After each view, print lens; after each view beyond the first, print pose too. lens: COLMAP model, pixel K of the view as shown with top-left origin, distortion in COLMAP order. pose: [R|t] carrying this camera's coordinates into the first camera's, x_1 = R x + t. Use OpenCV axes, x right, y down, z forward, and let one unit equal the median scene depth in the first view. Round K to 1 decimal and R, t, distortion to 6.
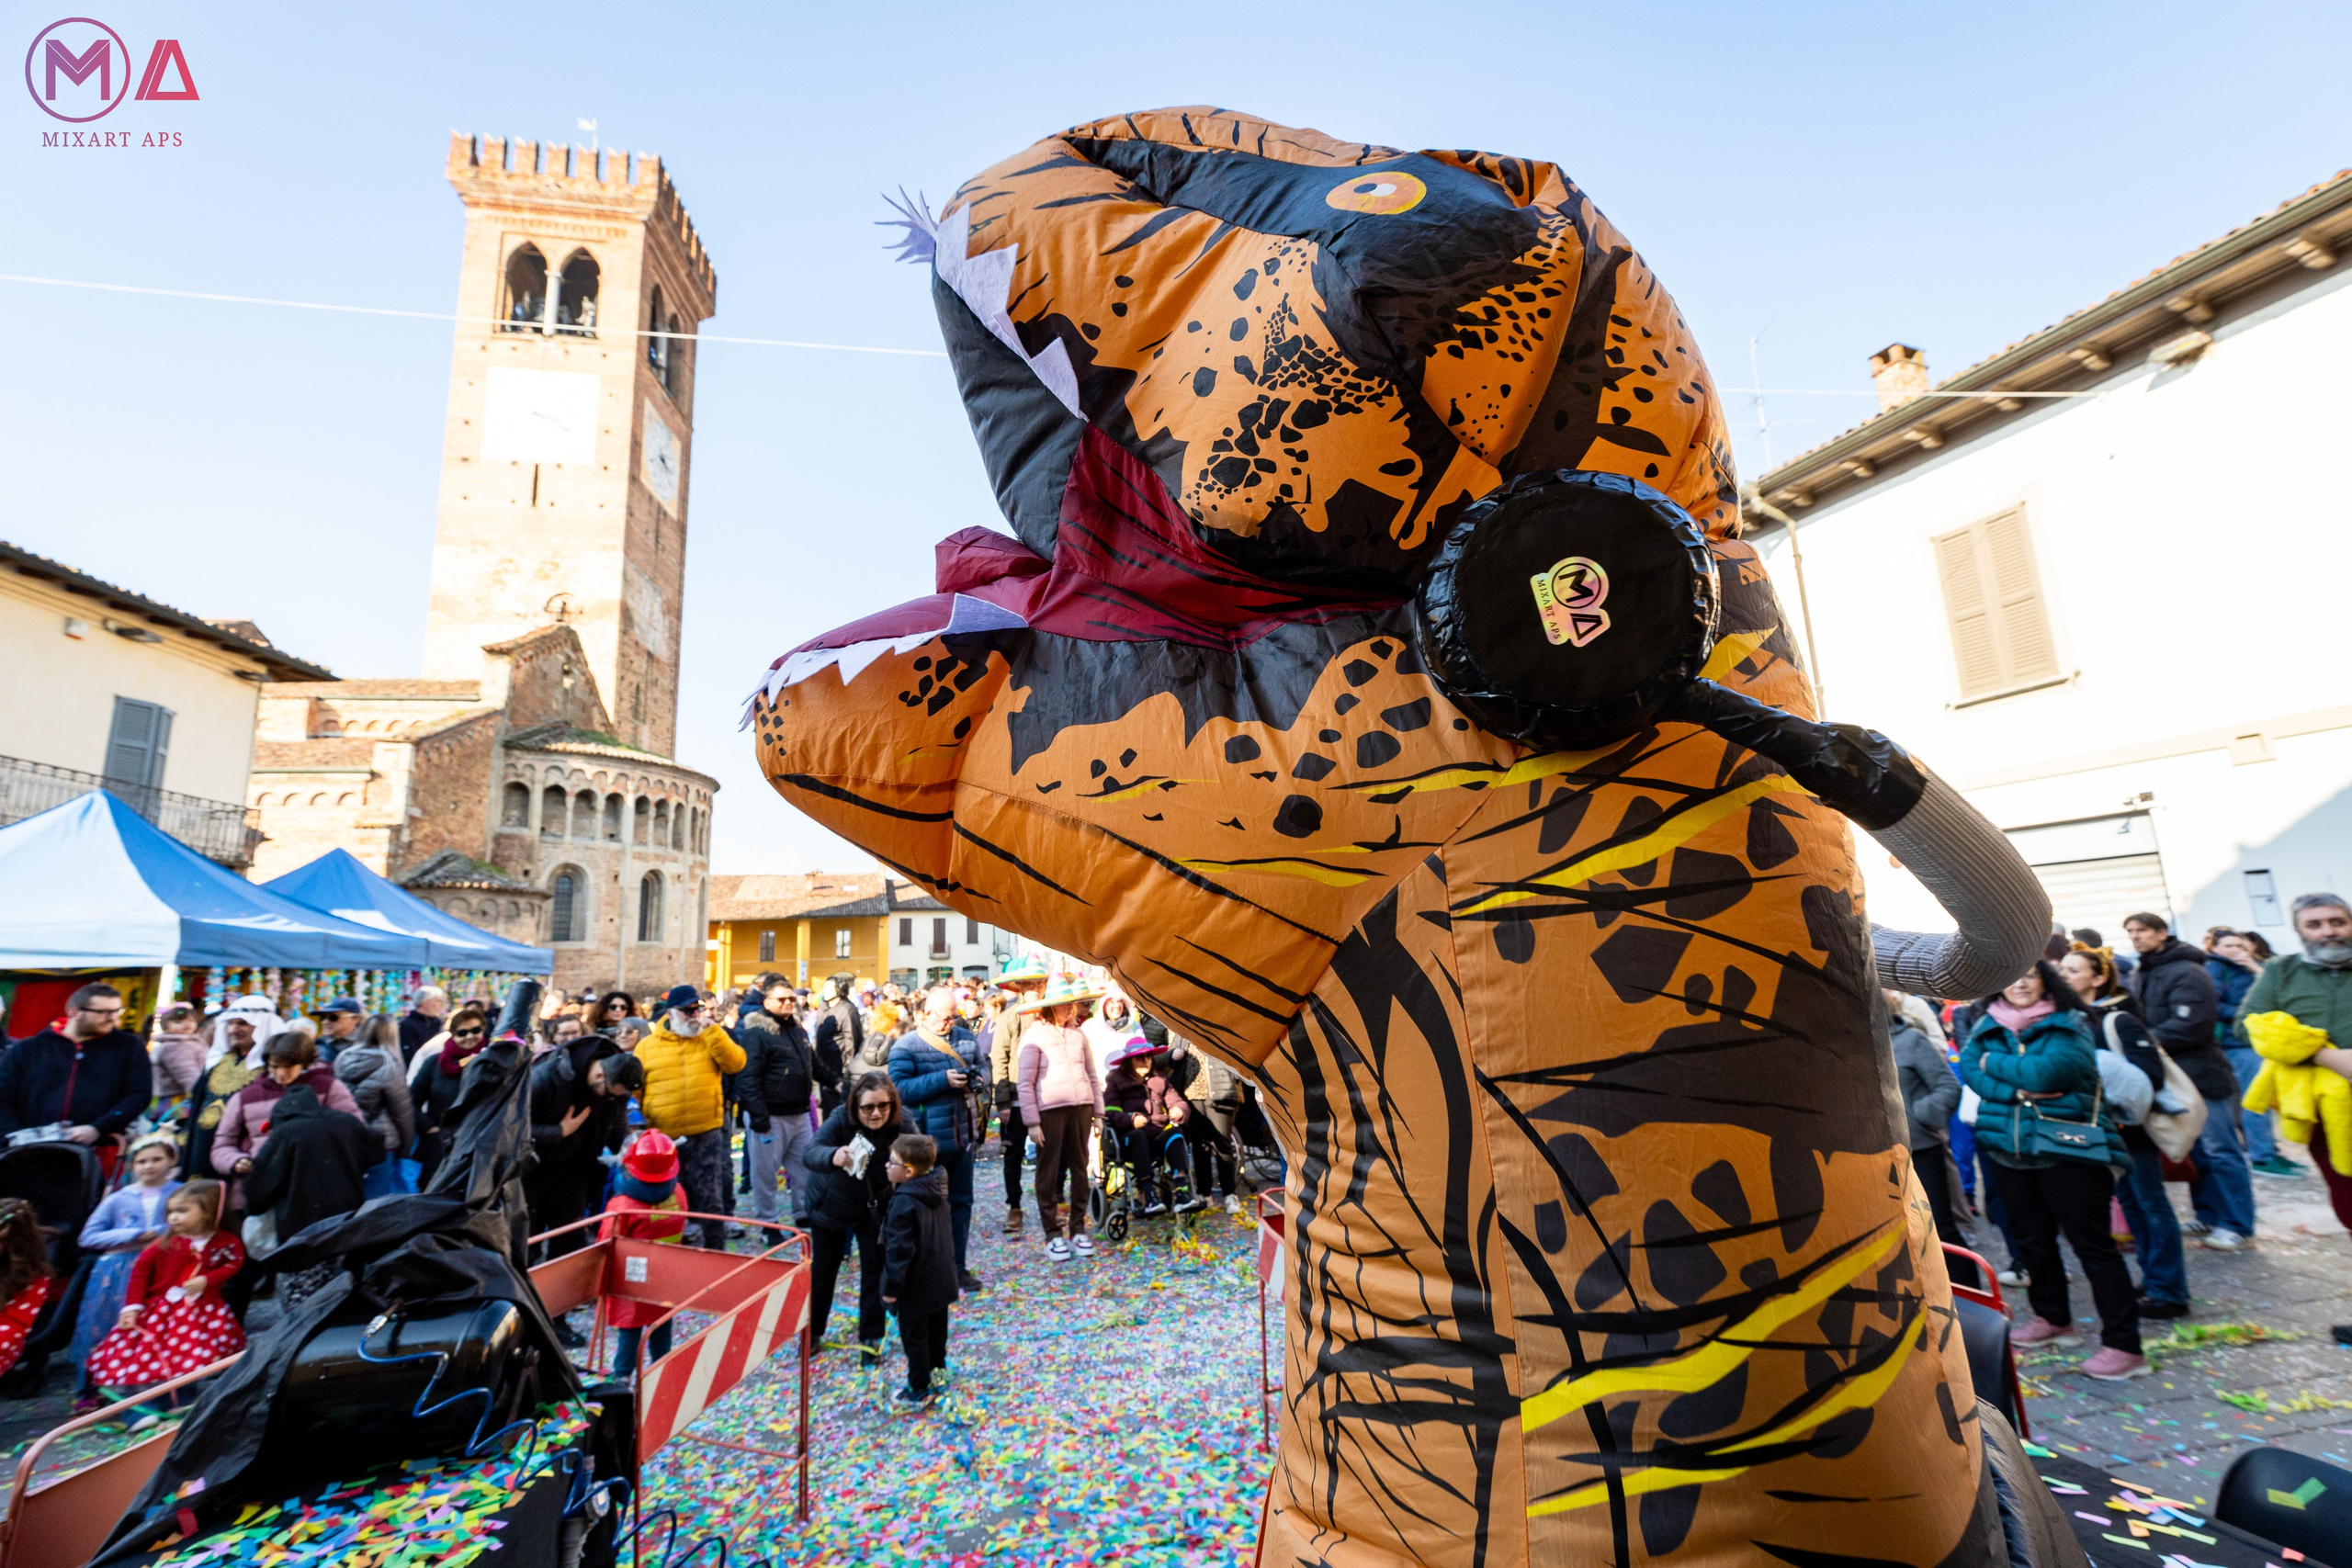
lens RADIAL K [[1030.3, 0, 1176.4], [0, 1030.3, 771.2], [0, 0, 1]] dist [0.011949, 0.000263]
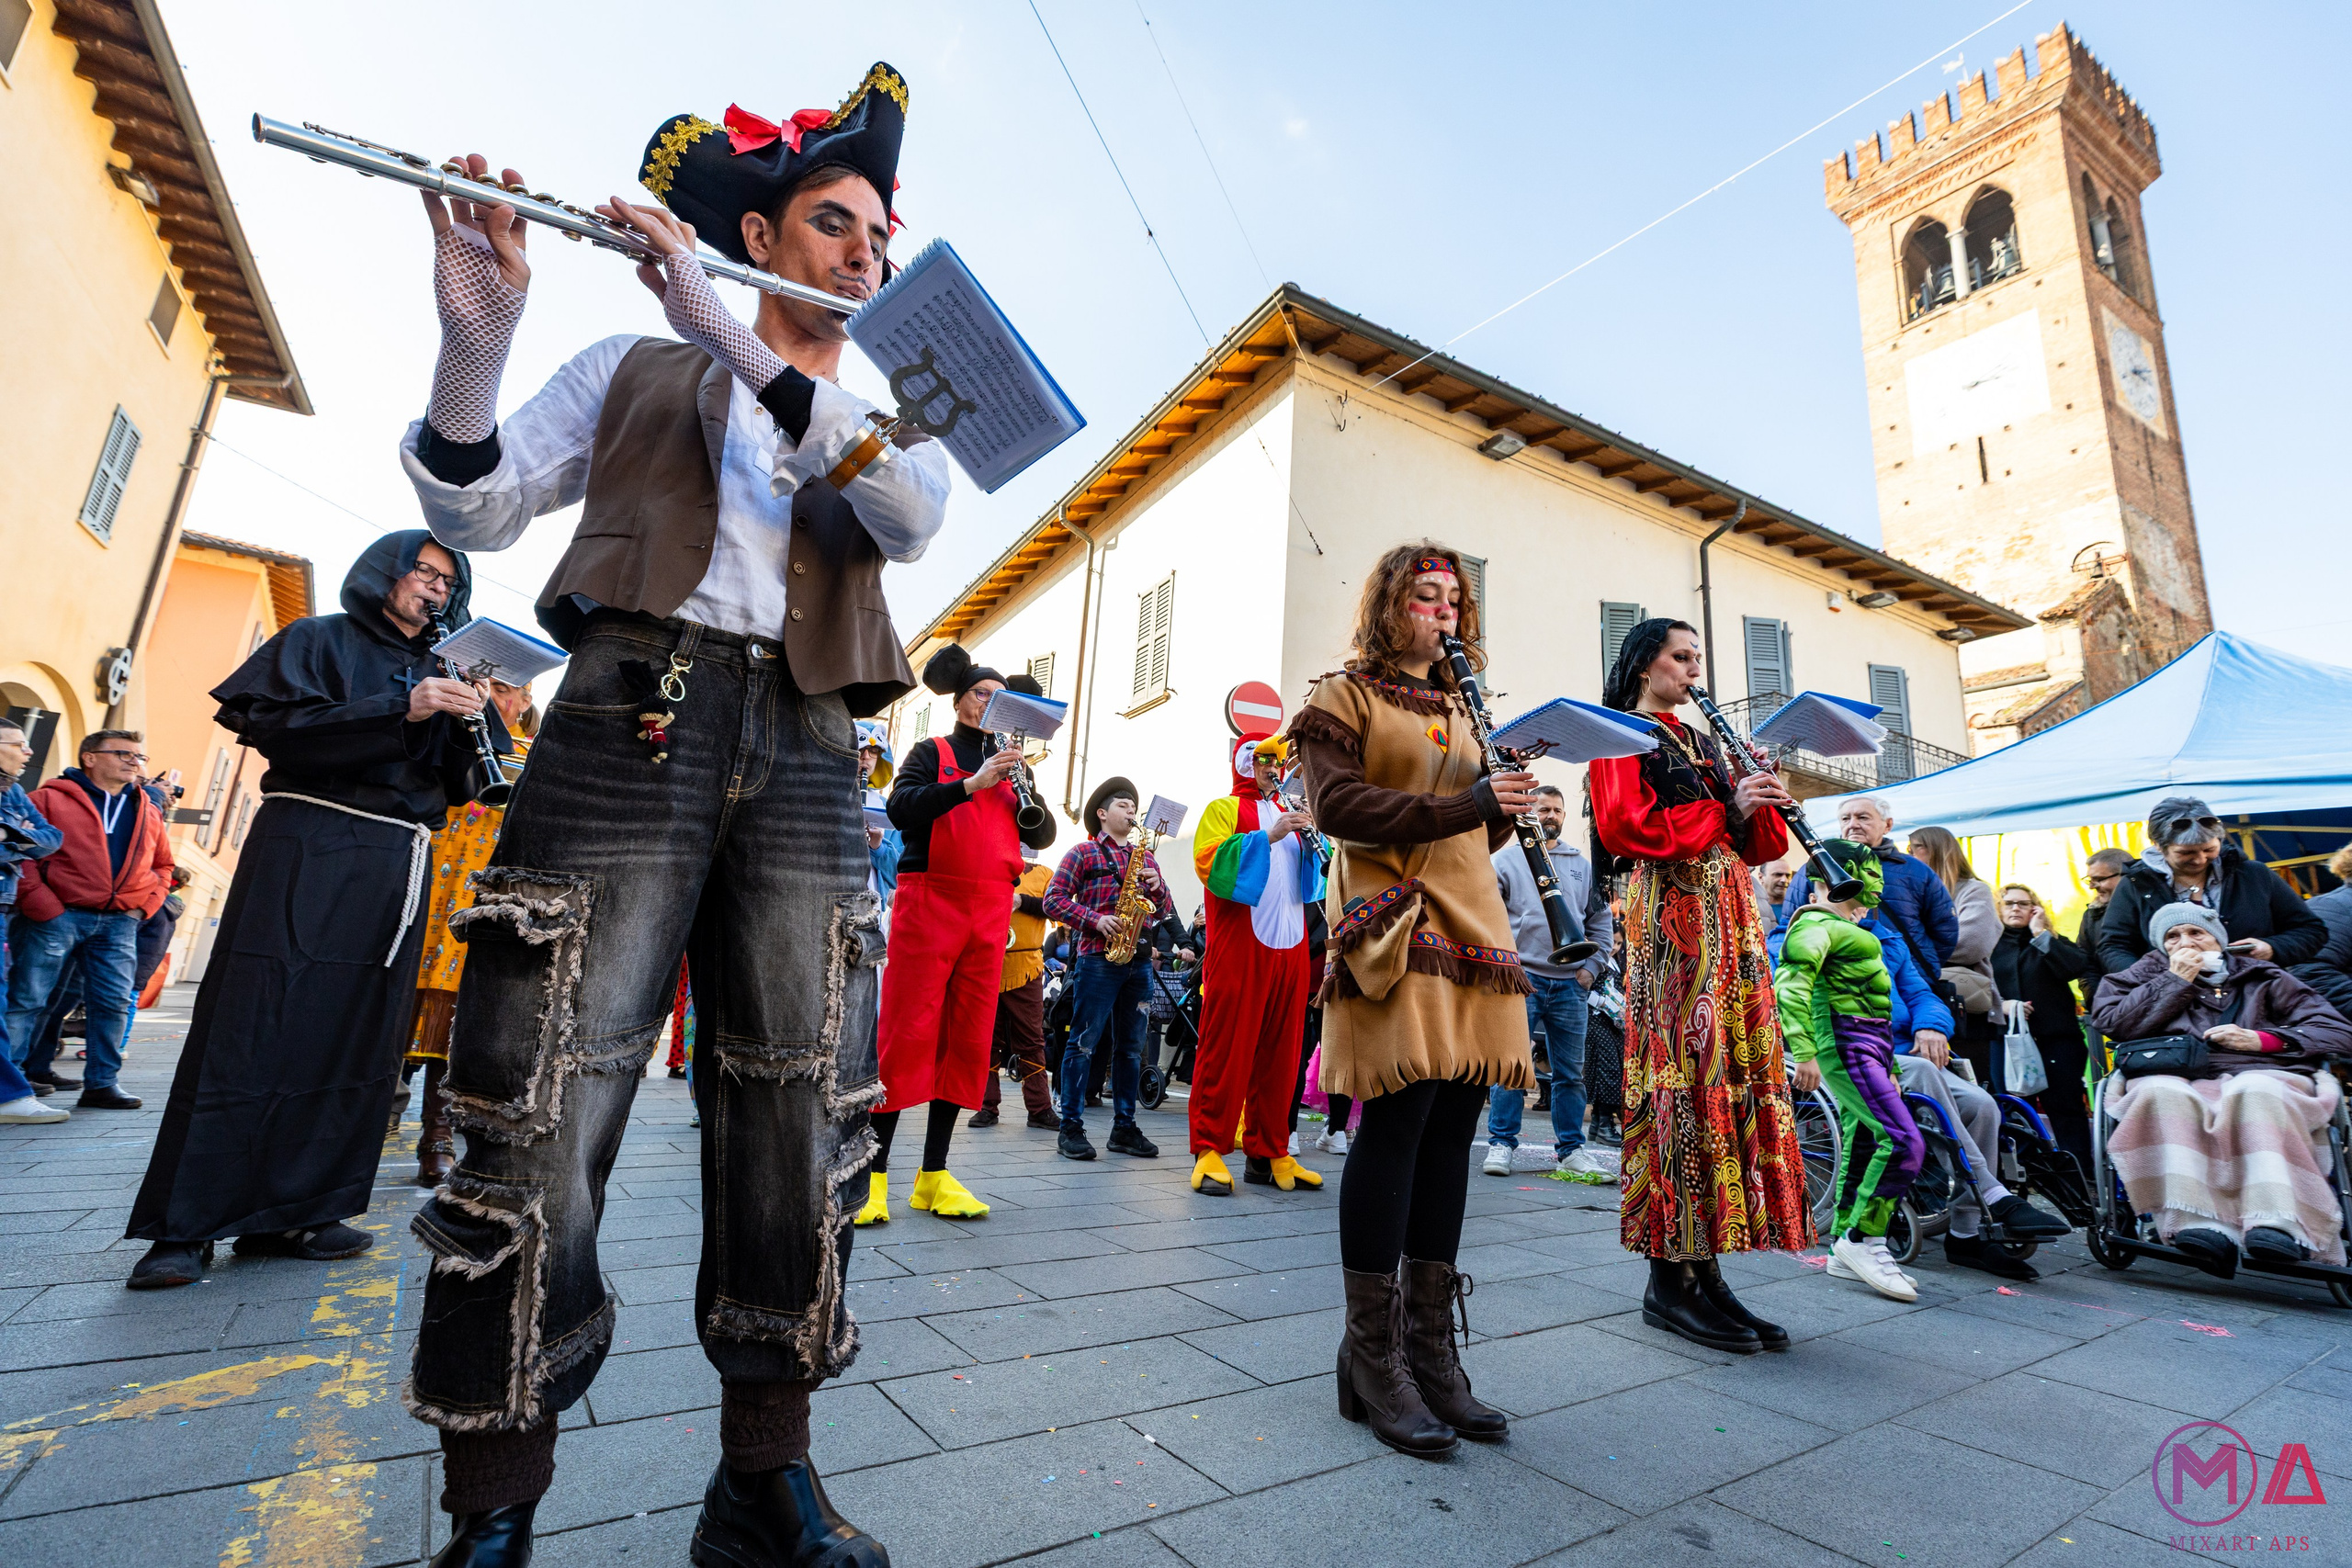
lens RADIAL K [[1027.9, 0, 1169.9], [0, 1027.9, 780.4], [0, 0, 1]] dist [-0.002706, -0.000362]
pose [[0.387675, -0.139679, -0.911152, -0.161958], [0.096144, 0.989189, -0.110734, 0.031661], [0.916769, -0.044673, 0.396913, 0.003242]]
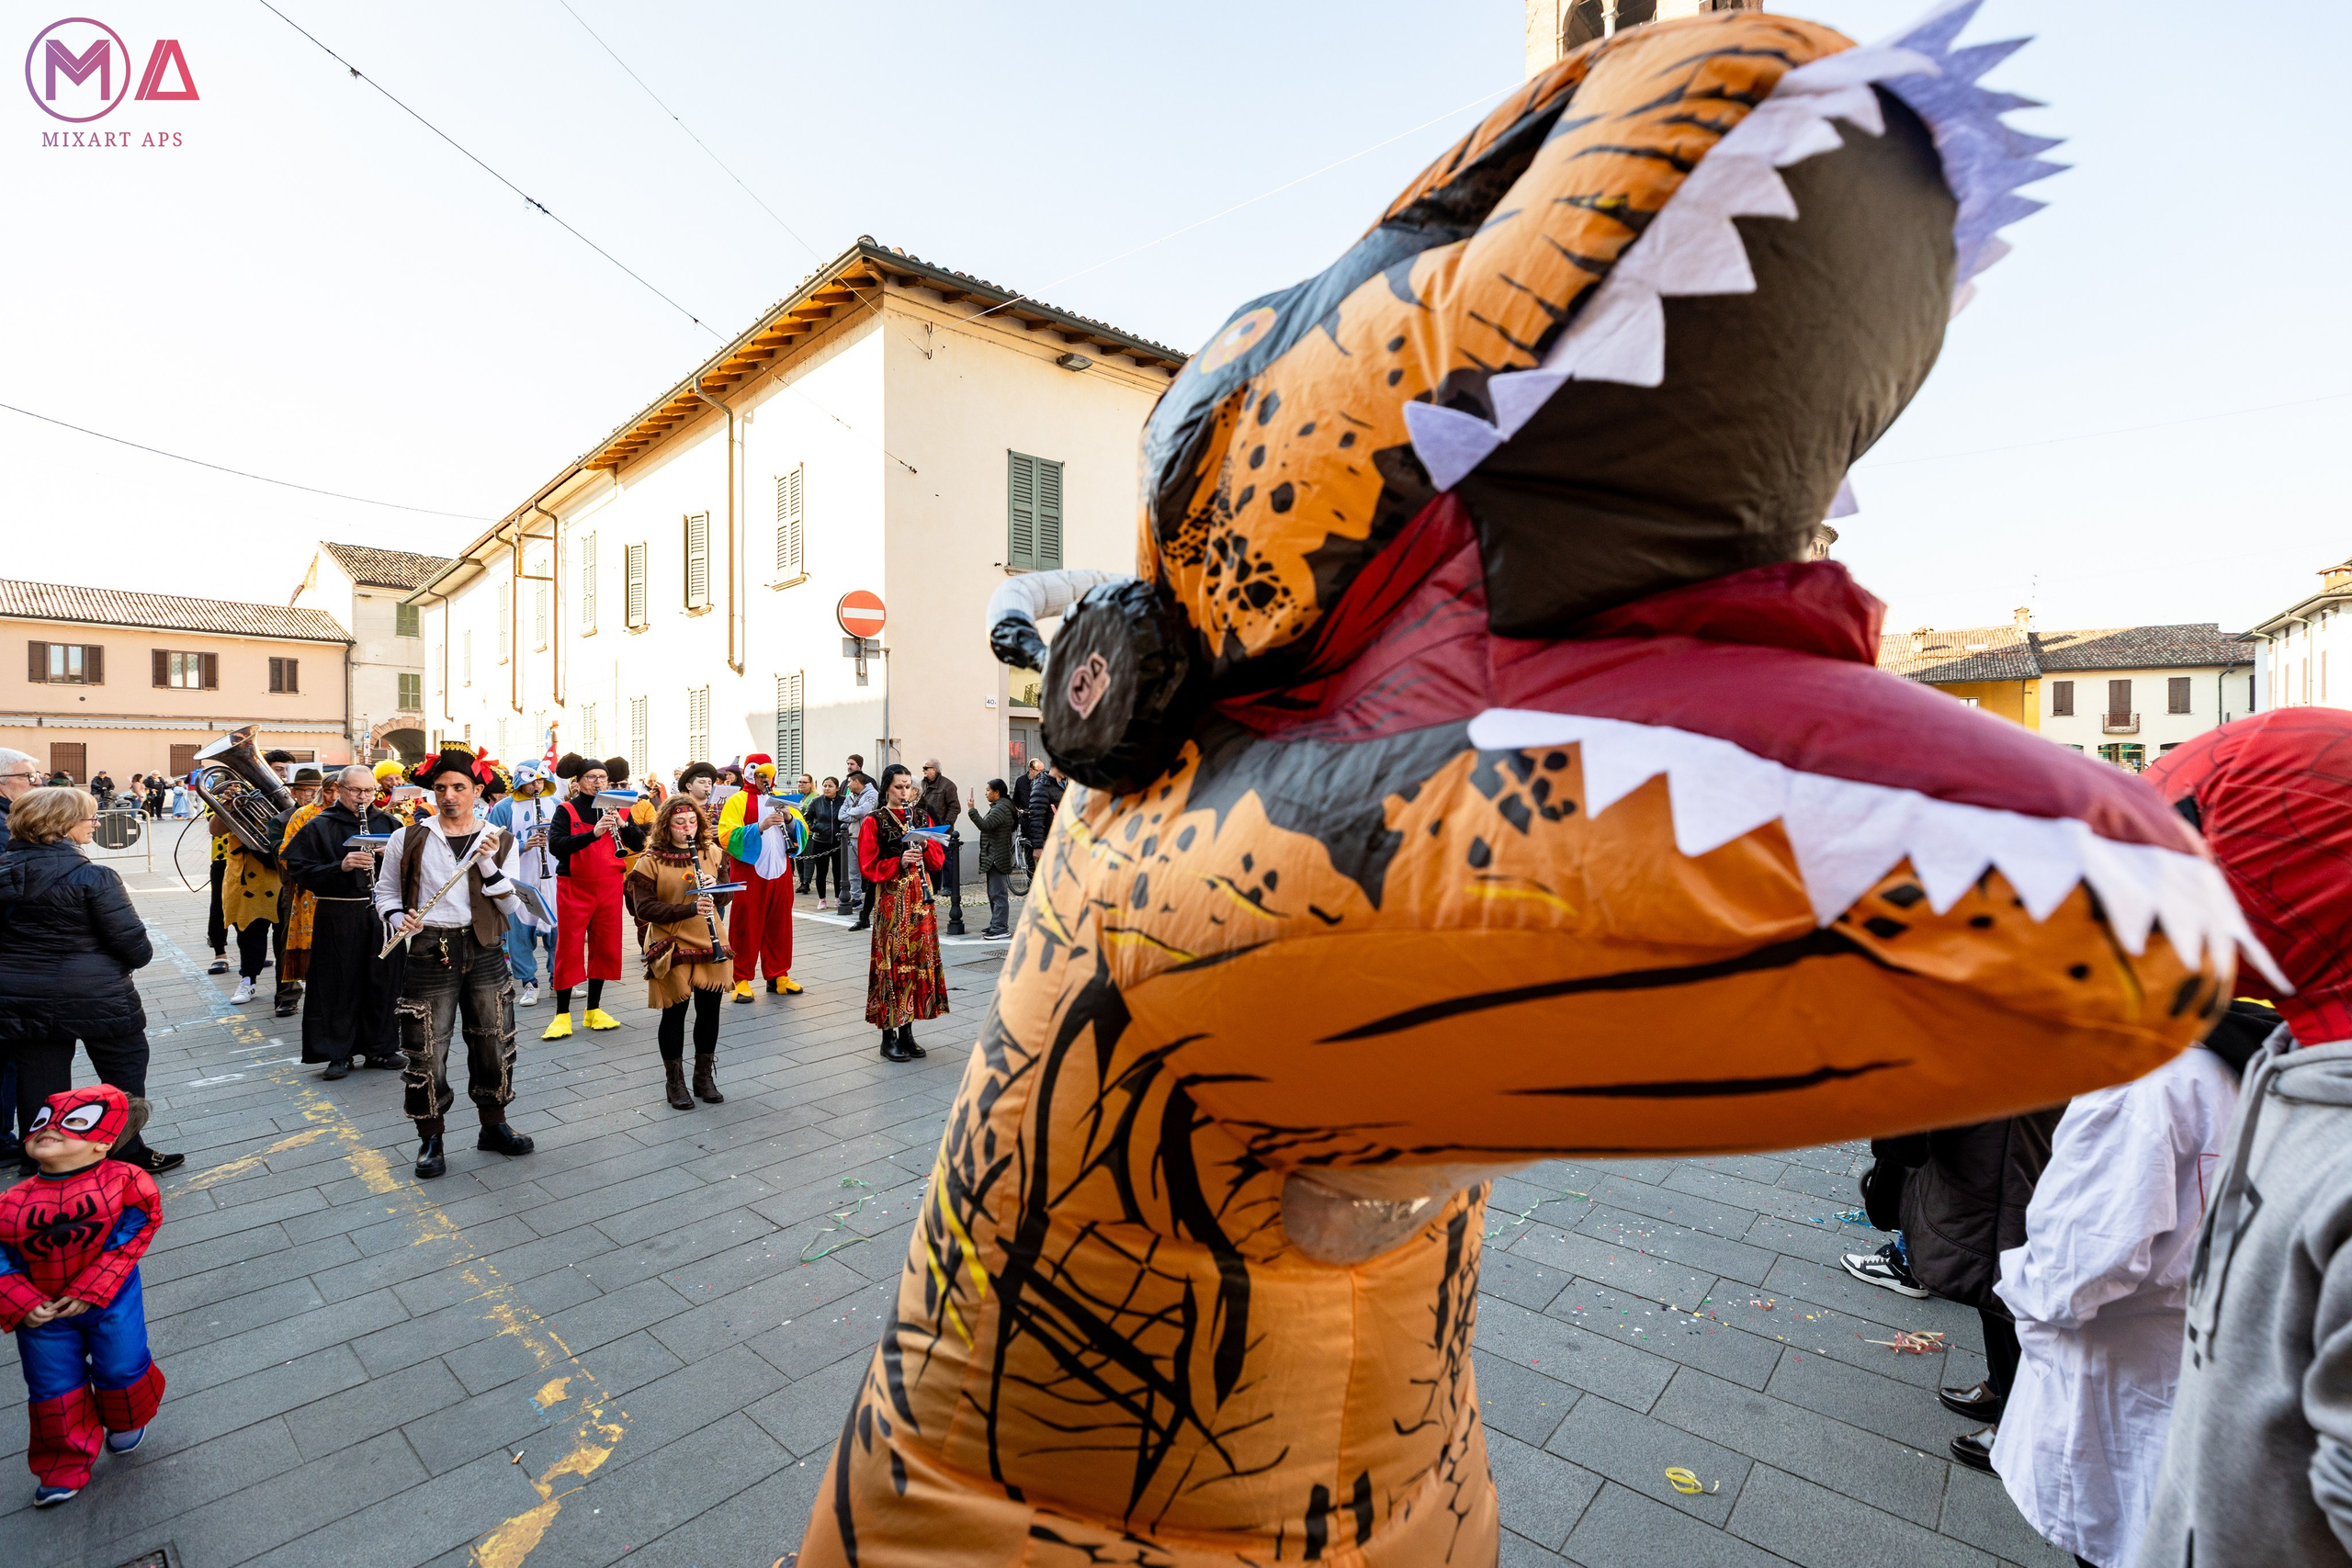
lens RADIAL K [[1030.3, 0, 1176.4], [0, 1030.3, 771.2], [0, 0, 1]] dist [0.011949, 0.000263]
pose [[0.599206, 0.042469, -0.799468, -0.063674], [0.133080, 0.979416, 0.151773, 0.001960], [0.789457, -0.197336, 0.581220, 0.003368]]
